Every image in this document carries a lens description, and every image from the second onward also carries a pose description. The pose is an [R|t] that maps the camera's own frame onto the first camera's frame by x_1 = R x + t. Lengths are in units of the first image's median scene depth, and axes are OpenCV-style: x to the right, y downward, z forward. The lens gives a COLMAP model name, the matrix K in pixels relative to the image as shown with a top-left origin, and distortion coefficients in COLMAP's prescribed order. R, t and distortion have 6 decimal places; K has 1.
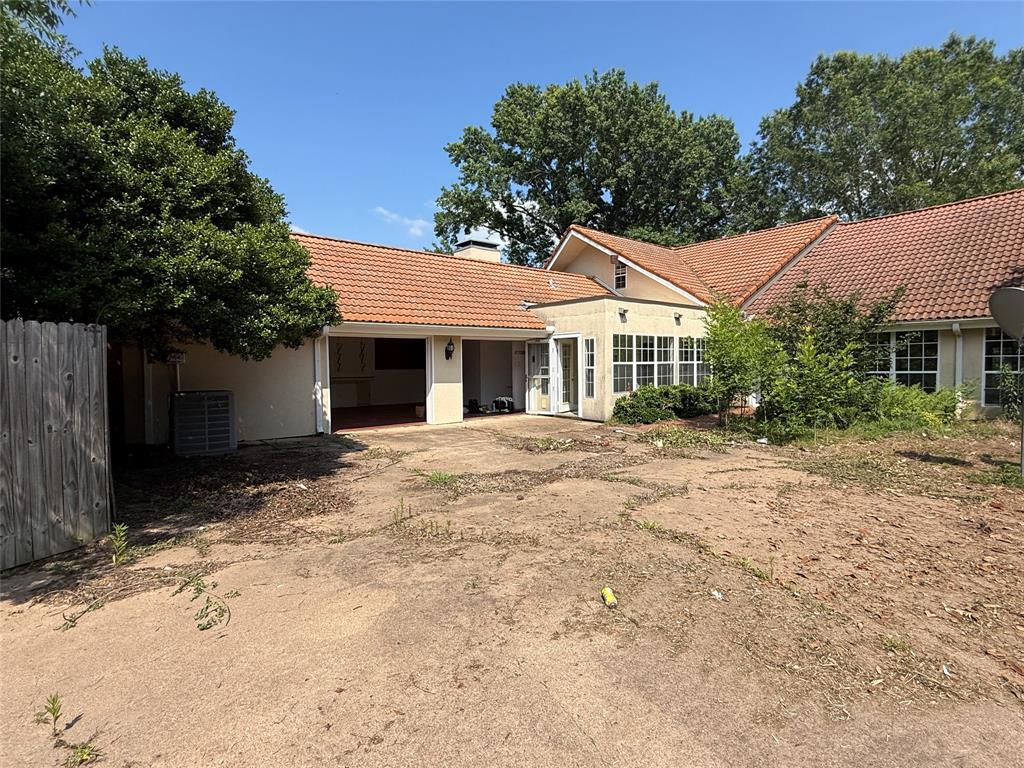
lens RADIAL K [[503.3, 0, 508.3], [0, 503.3, 382.3], [0, 0, 1]] dist [0.000284, -0.000670]
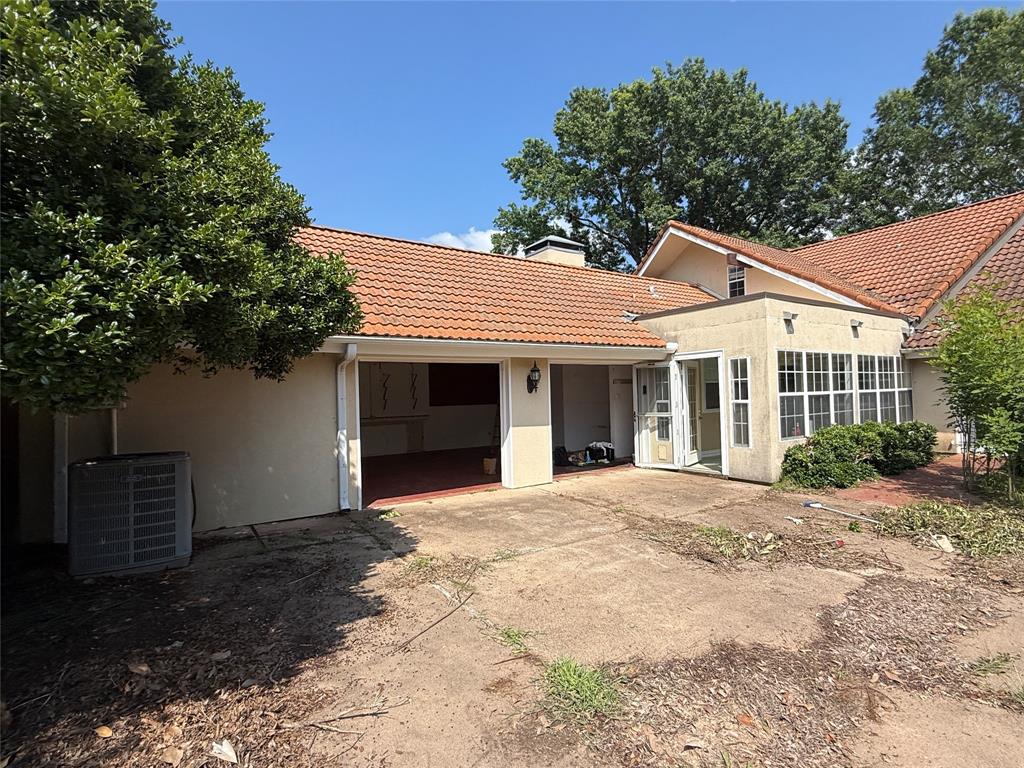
lens RADIAL K [[503.3, 0, 514.7], [0, 503.3, 383.2], [0, 0, 1]] dist [0.000284, -0.000670]
pose [[0.995523, -0.018078, -0.092774, -0.067864], [0.012576, 0.998146, -0.059545, -0.015305], [0.093679, 0.058111, 0.993905, 0.268479]]
